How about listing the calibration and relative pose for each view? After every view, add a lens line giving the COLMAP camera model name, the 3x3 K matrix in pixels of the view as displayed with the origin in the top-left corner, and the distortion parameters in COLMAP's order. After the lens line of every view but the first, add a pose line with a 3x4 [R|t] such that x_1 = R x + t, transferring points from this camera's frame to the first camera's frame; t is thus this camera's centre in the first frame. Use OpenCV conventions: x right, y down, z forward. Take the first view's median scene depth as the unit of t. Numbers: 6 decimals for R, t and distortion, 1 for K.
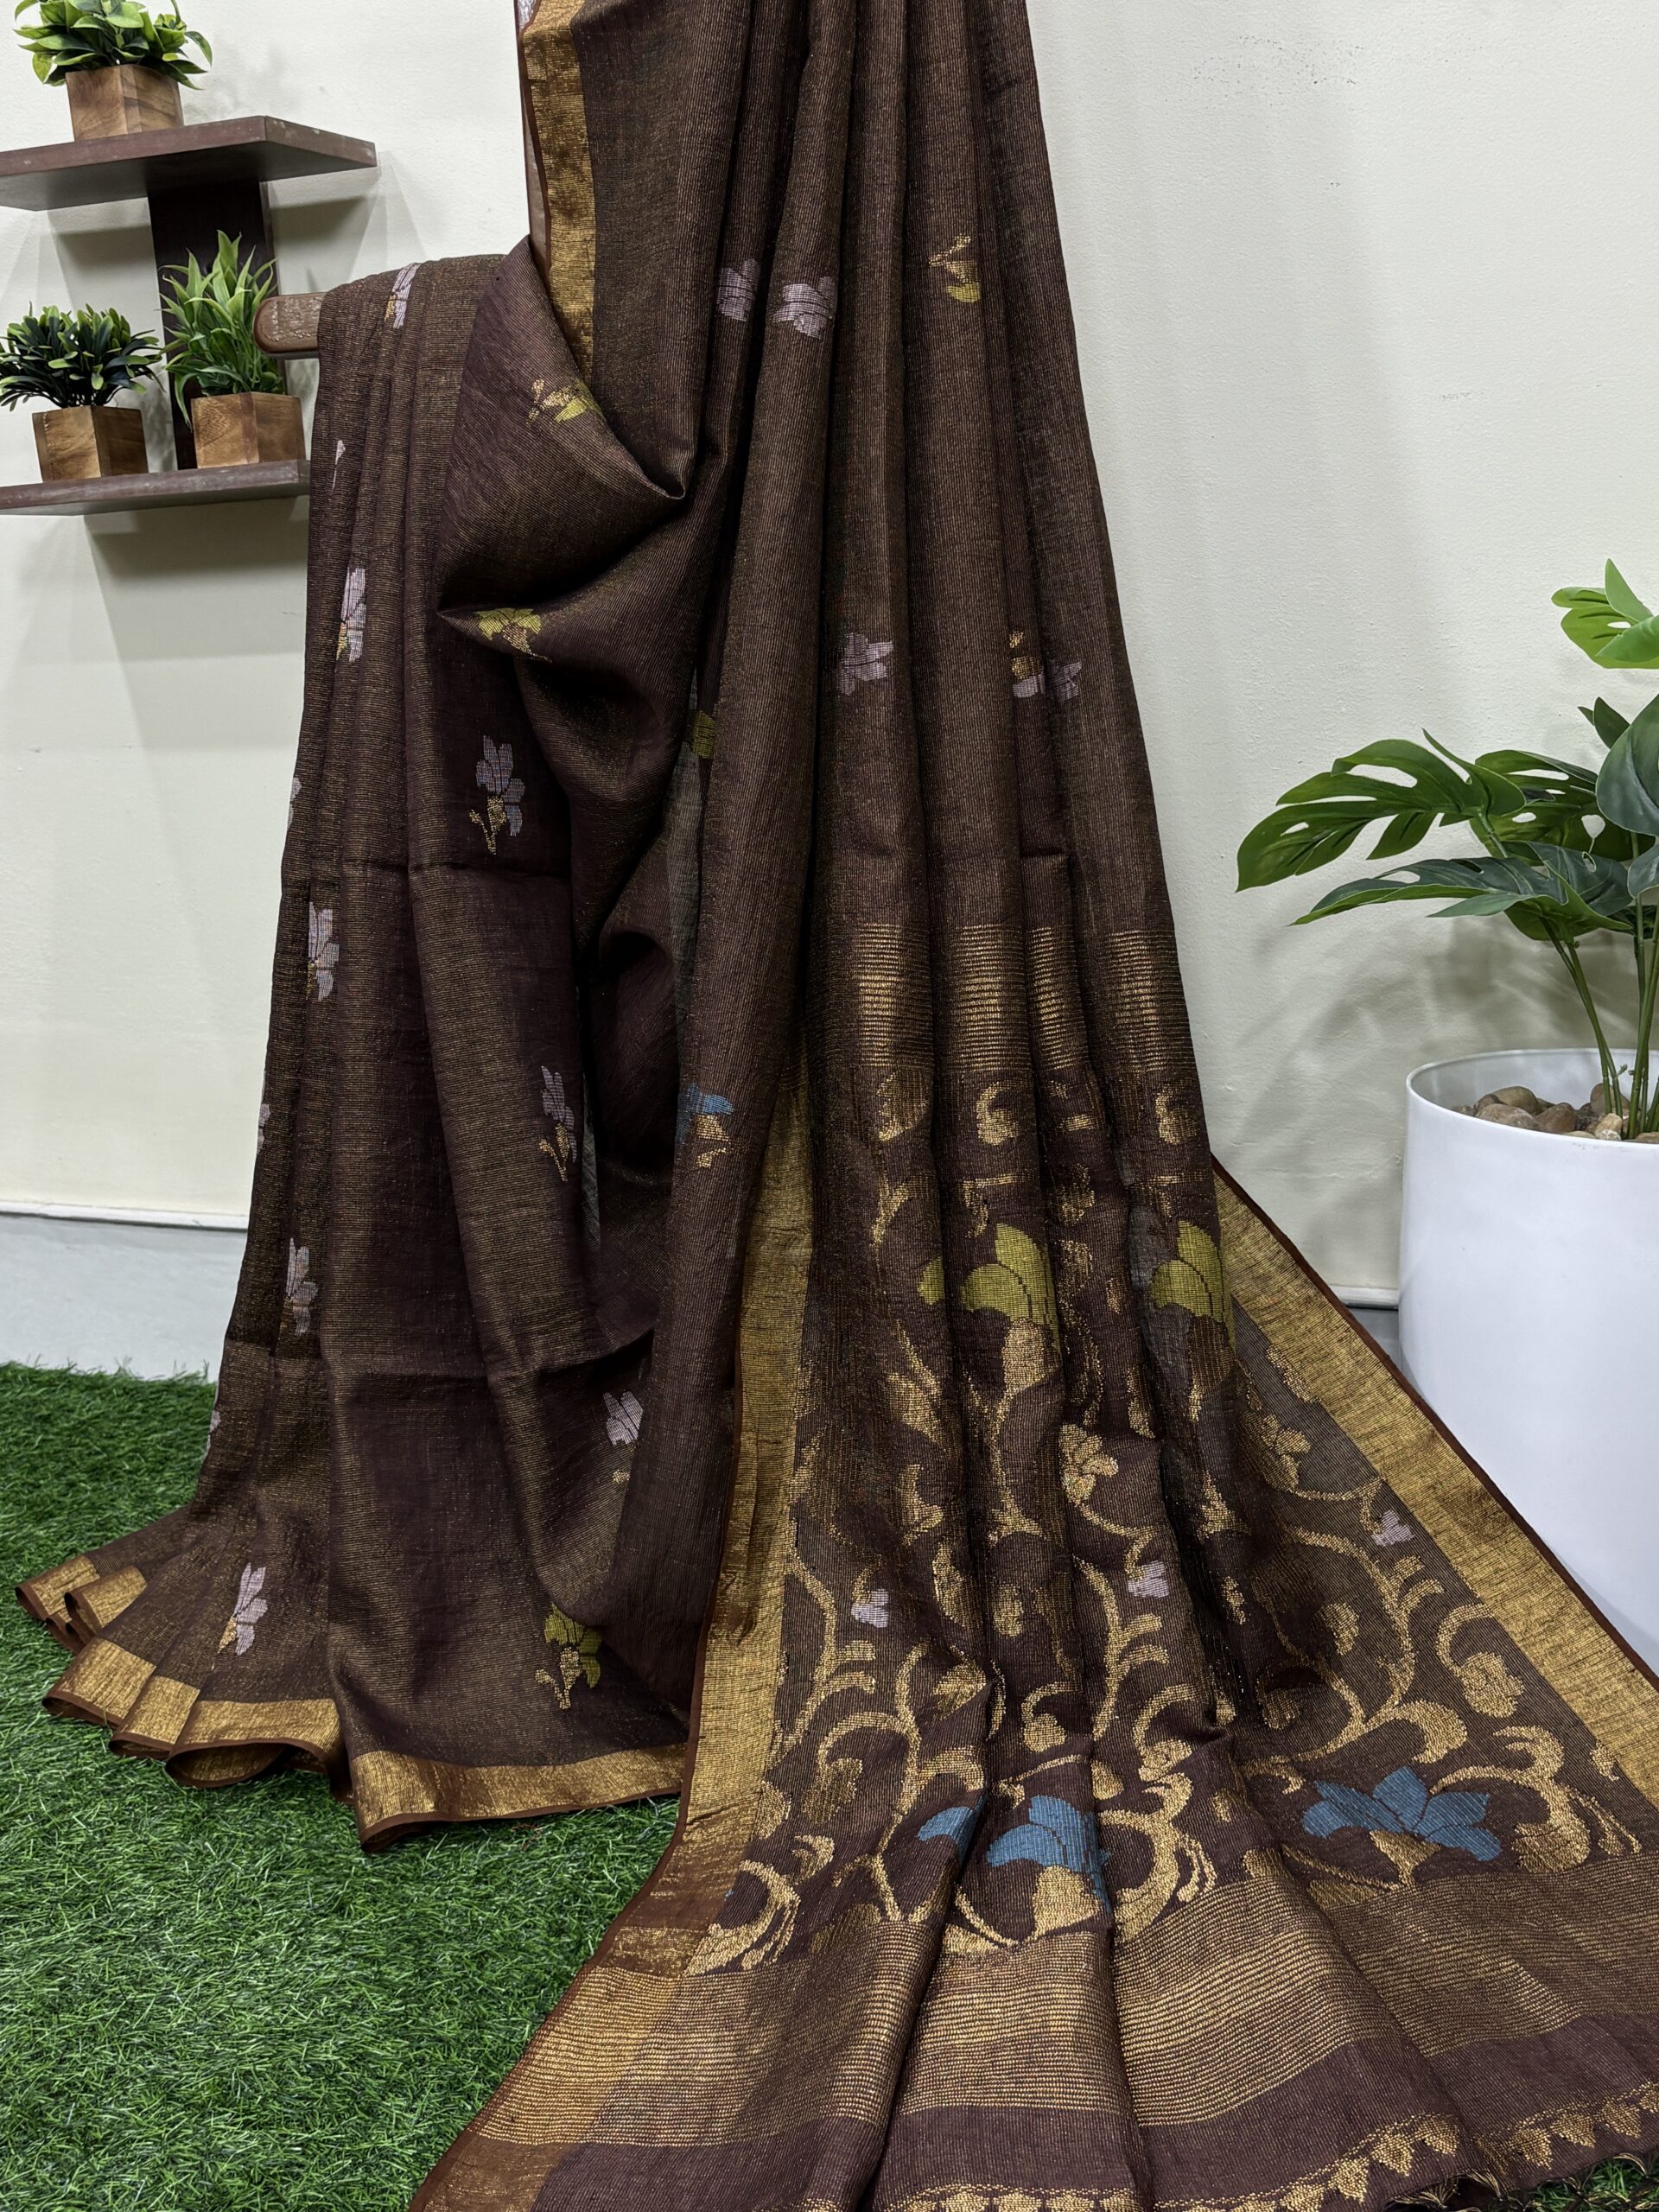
lens RADIAL K [[2258.0, 0, 829.5], [0, 2258.0, 1106.0], [0, 0, 1]] dist [0.207791, -0.669489]
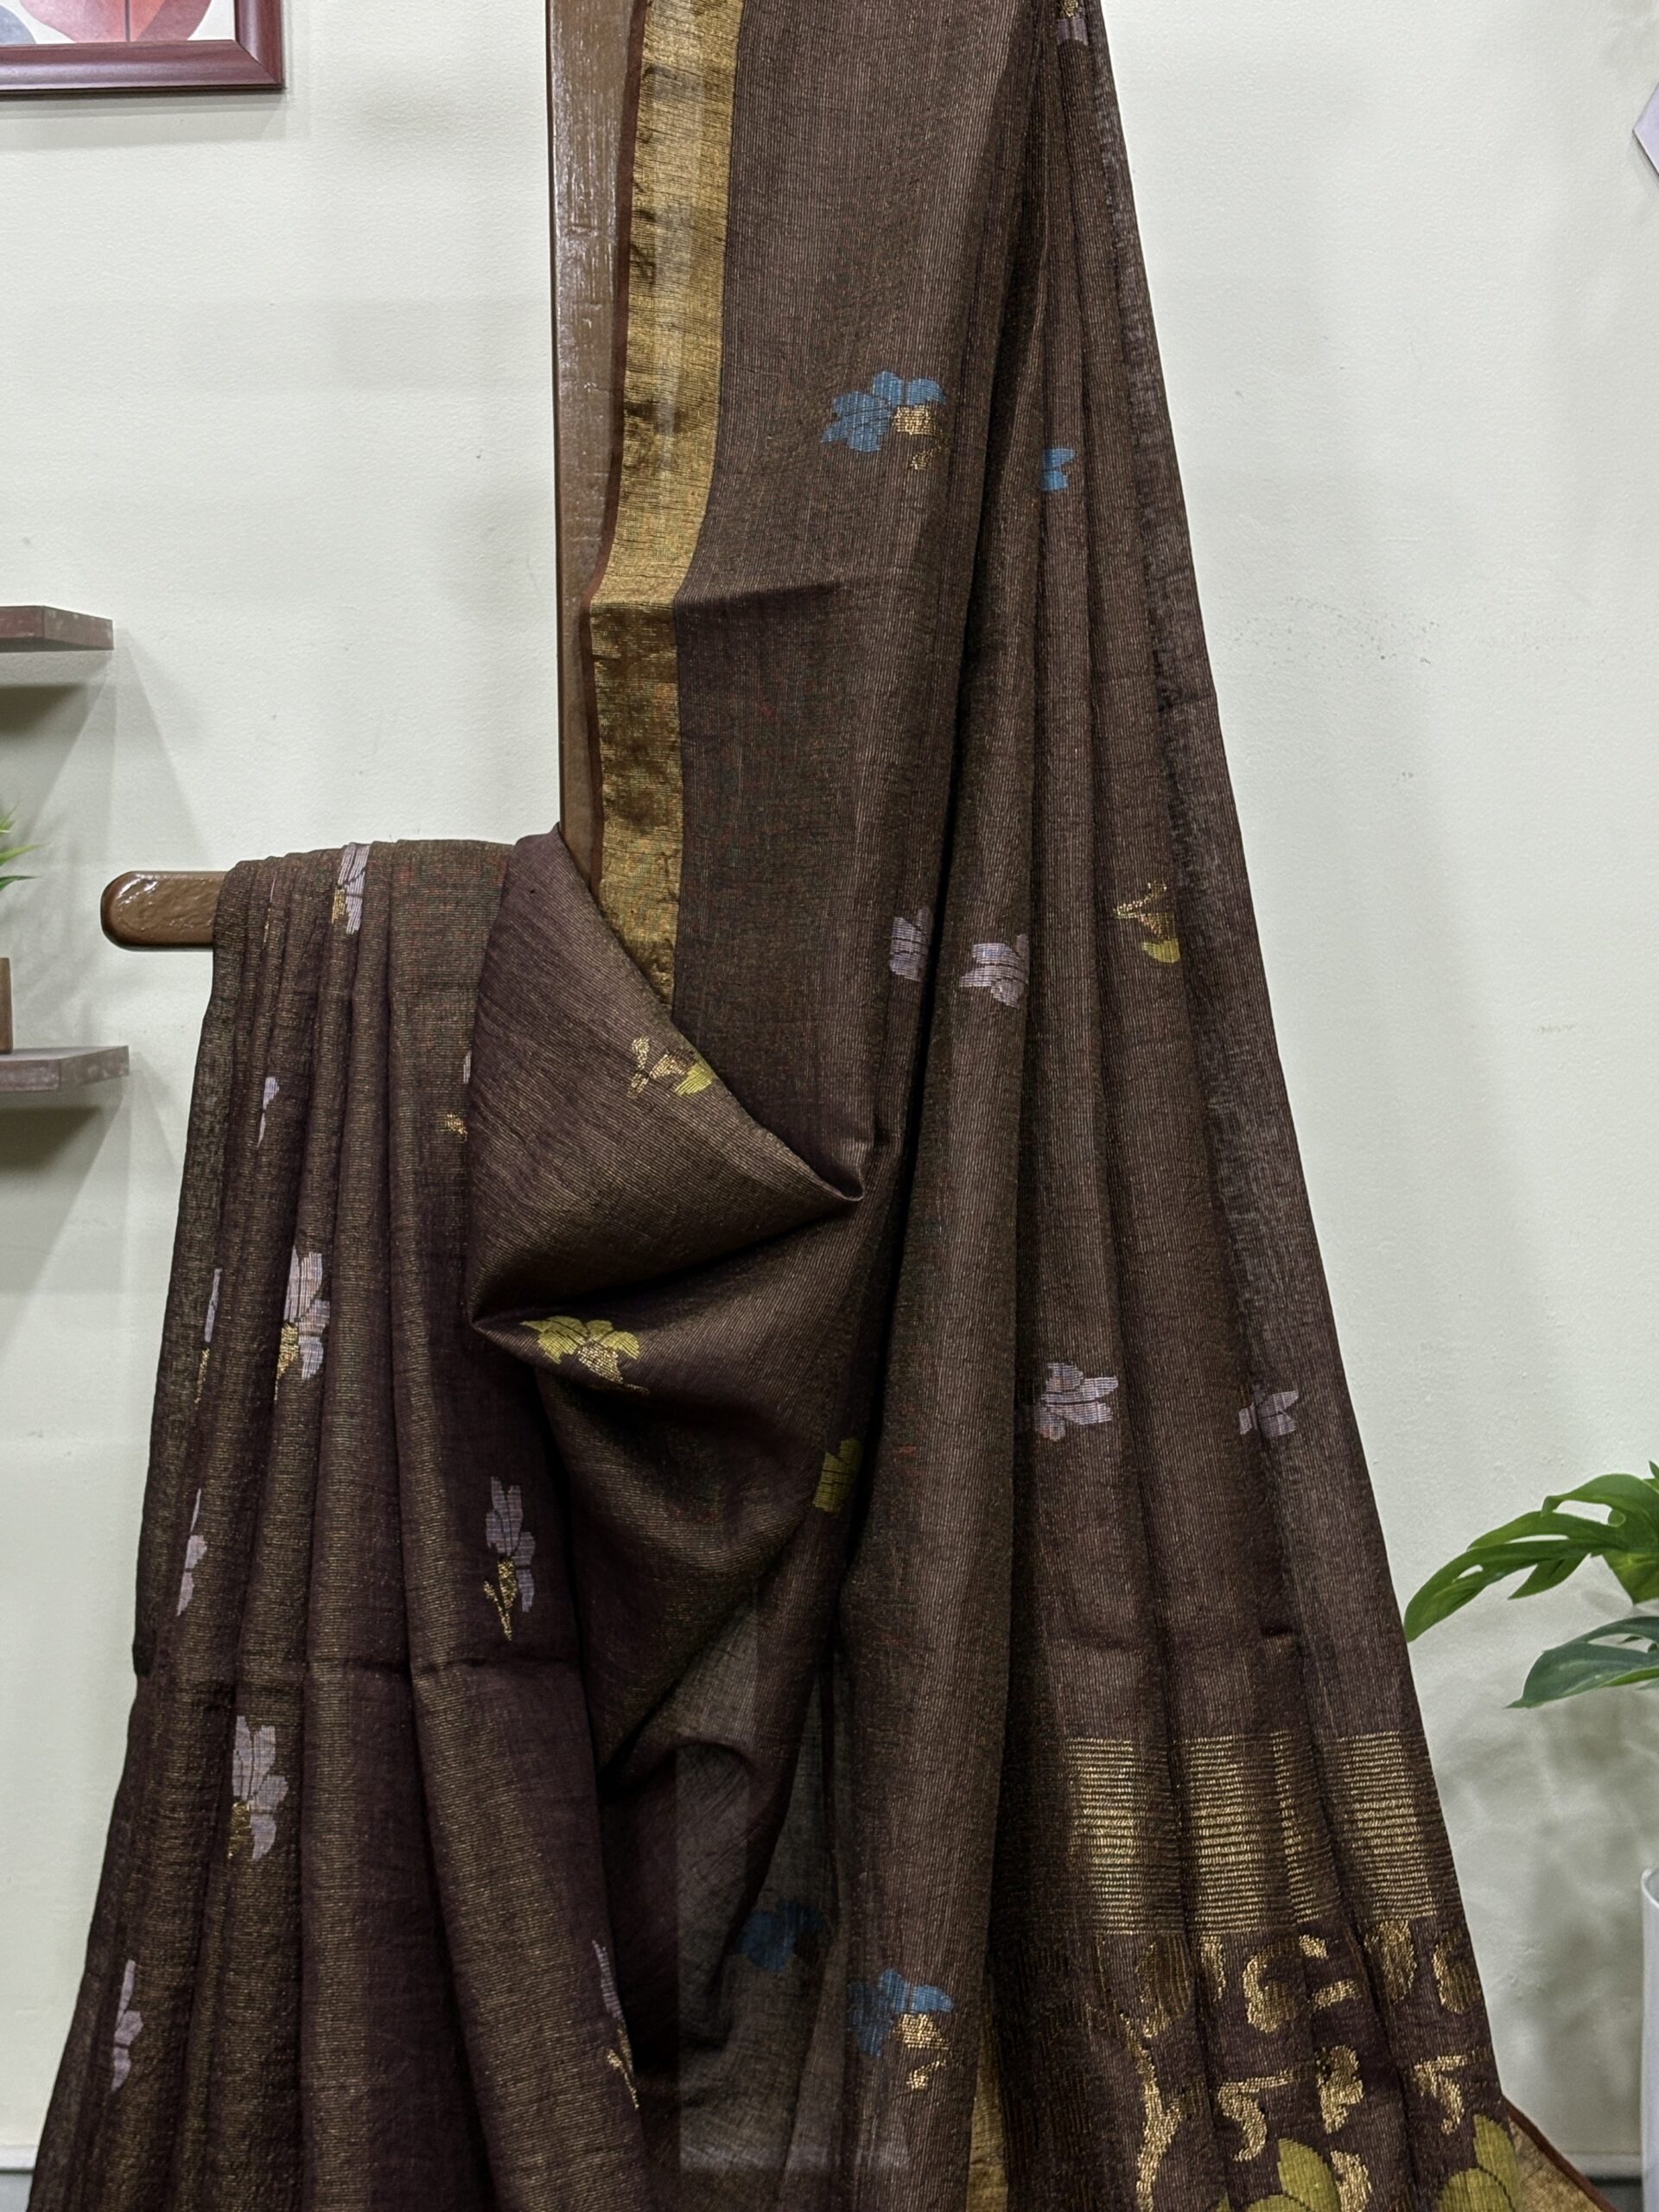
lens RADIAL K [[3466.9, 0, 829.5], [0, 3466.9, 1106.0], [0, 0, 1]] dist [0.224987, -0.958730]
pose [[0.954686, 0.015354, 0.297218, -0.403179], [0.037796, 0.984327, -0.172253, -0.087240], [-0.295204, 0.175682, 0.939143, -0.113679]]
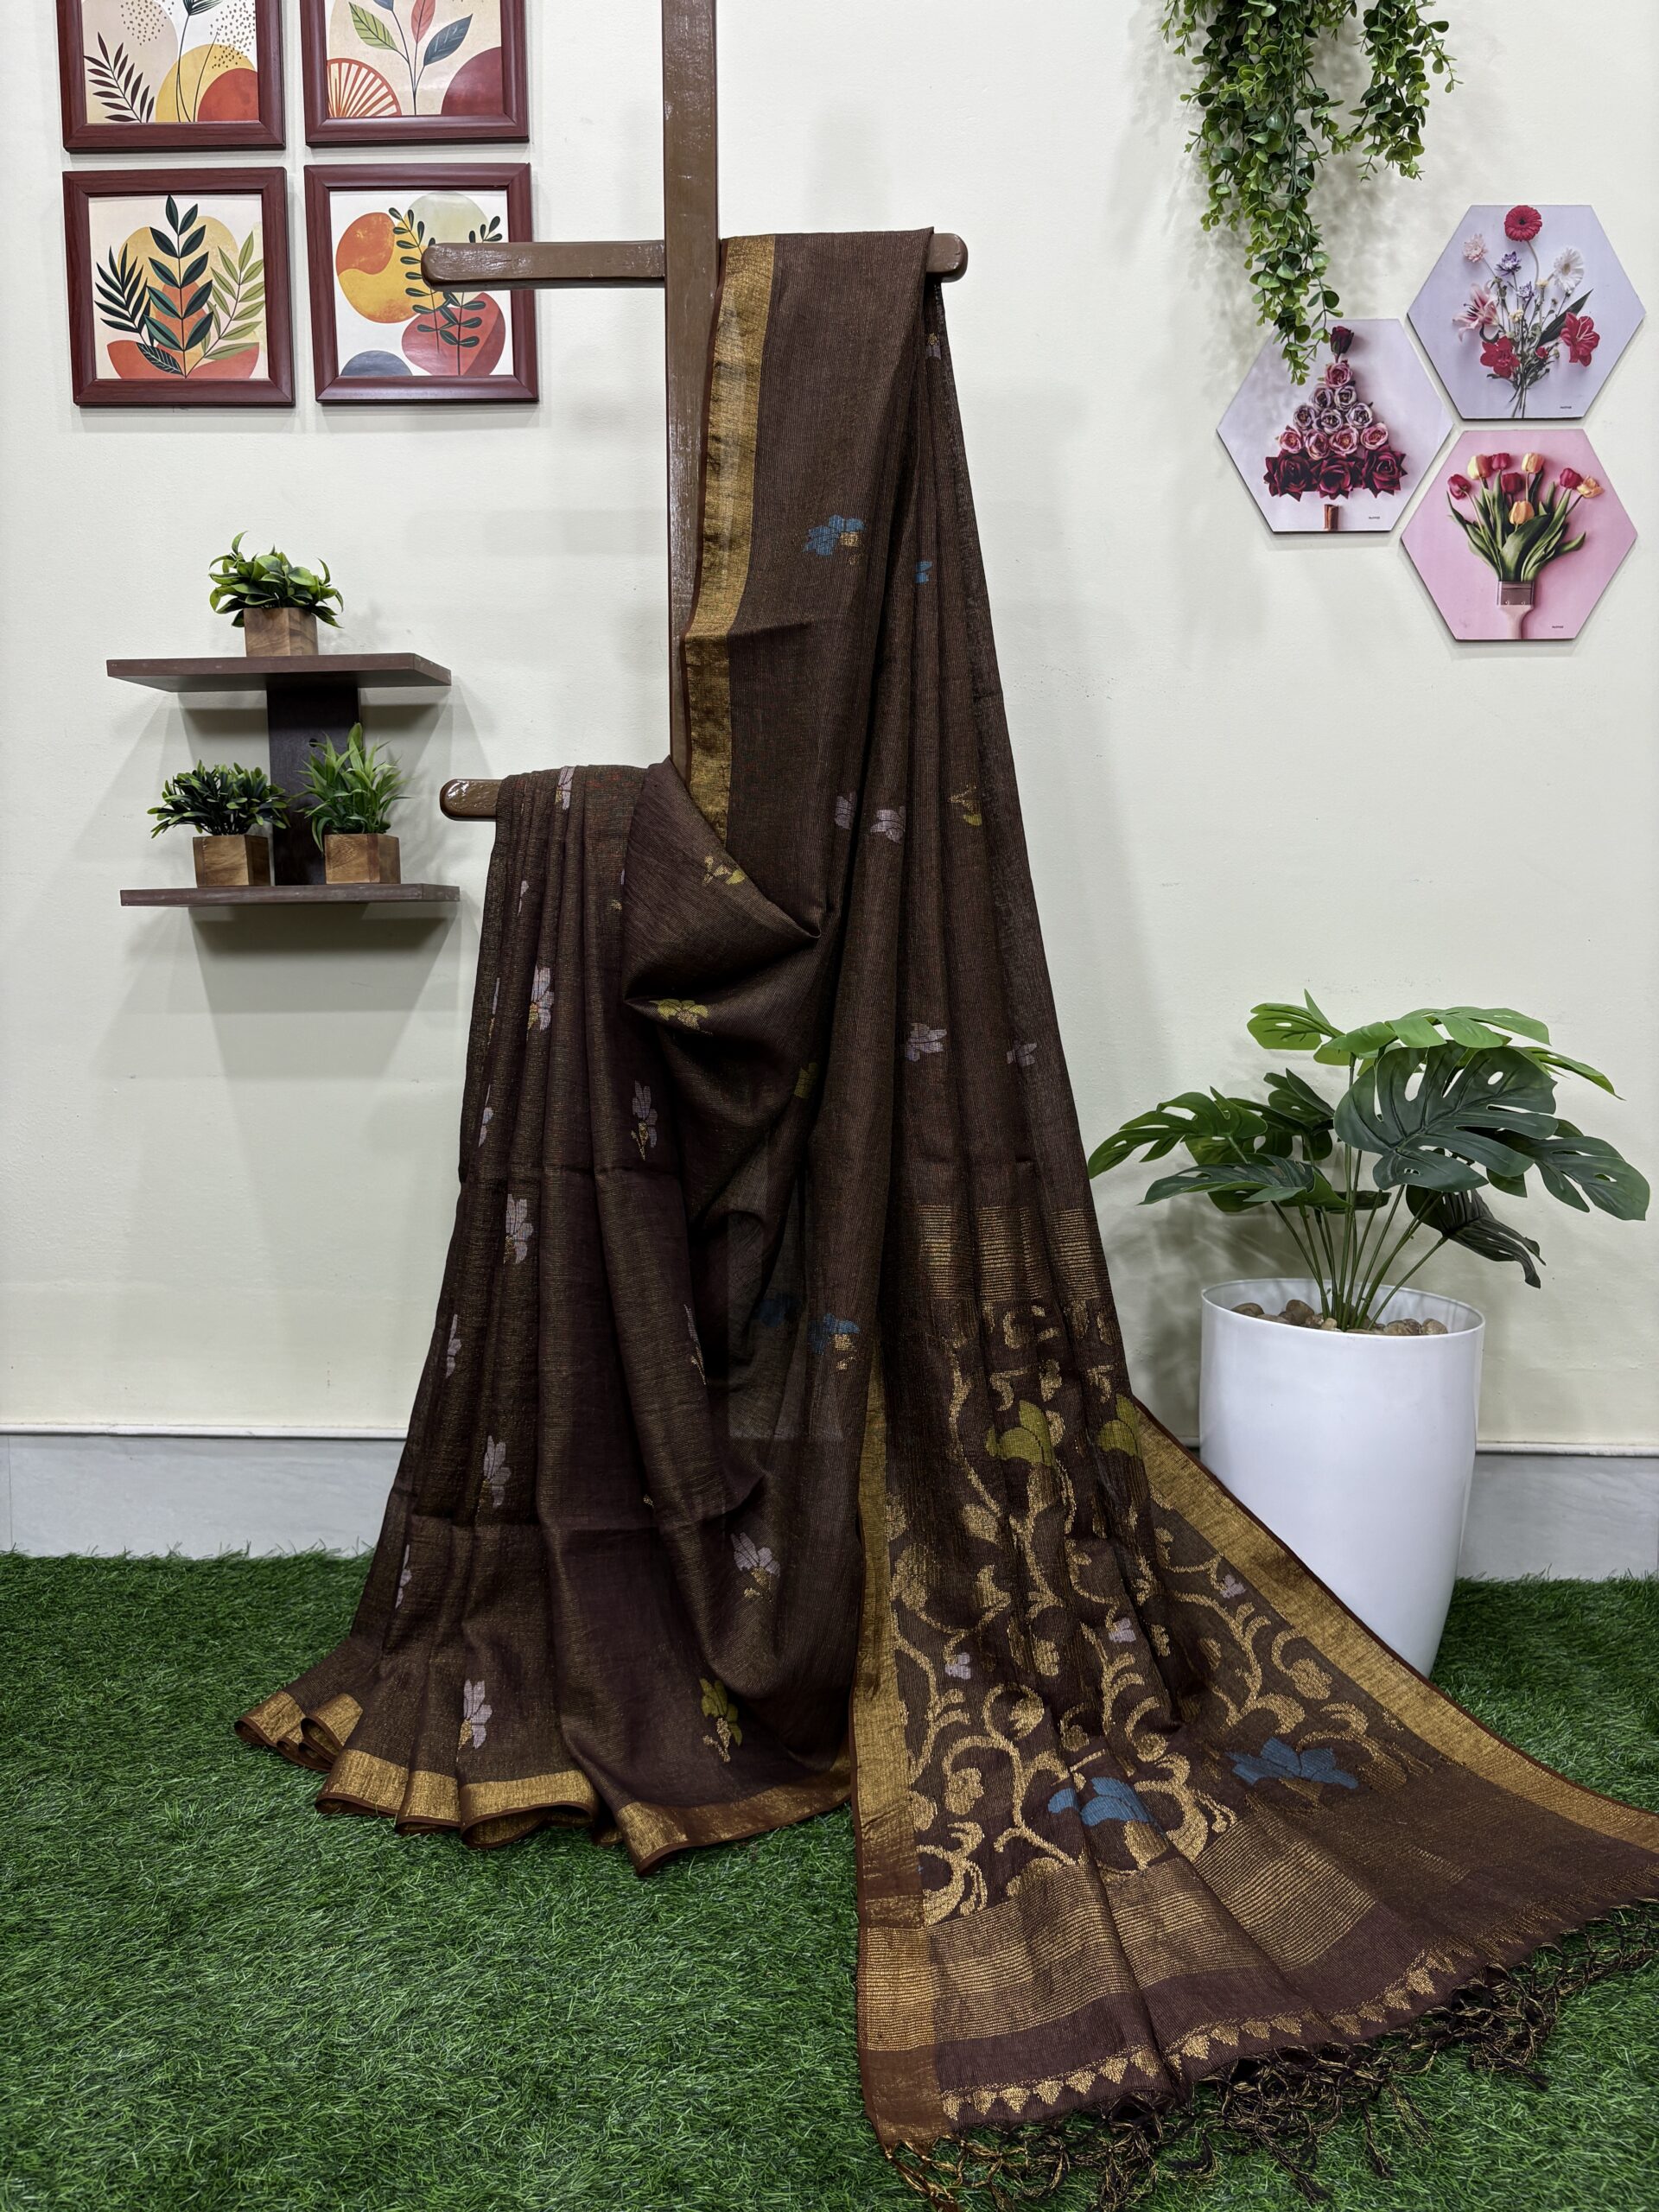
lens RADIAL K [[1658.5, 0, 840.5], [0, 1658.5, 1108.7], [0, 0, 1]] dist [0.143187, -0.373646]
pose [[0.952019, 0.008977, 0.305908, -0.372540], [0.029551, 0.992202, -0.121083, -0.010857], [-0.304609, 0.124314, 0.944330, -0.057744]]
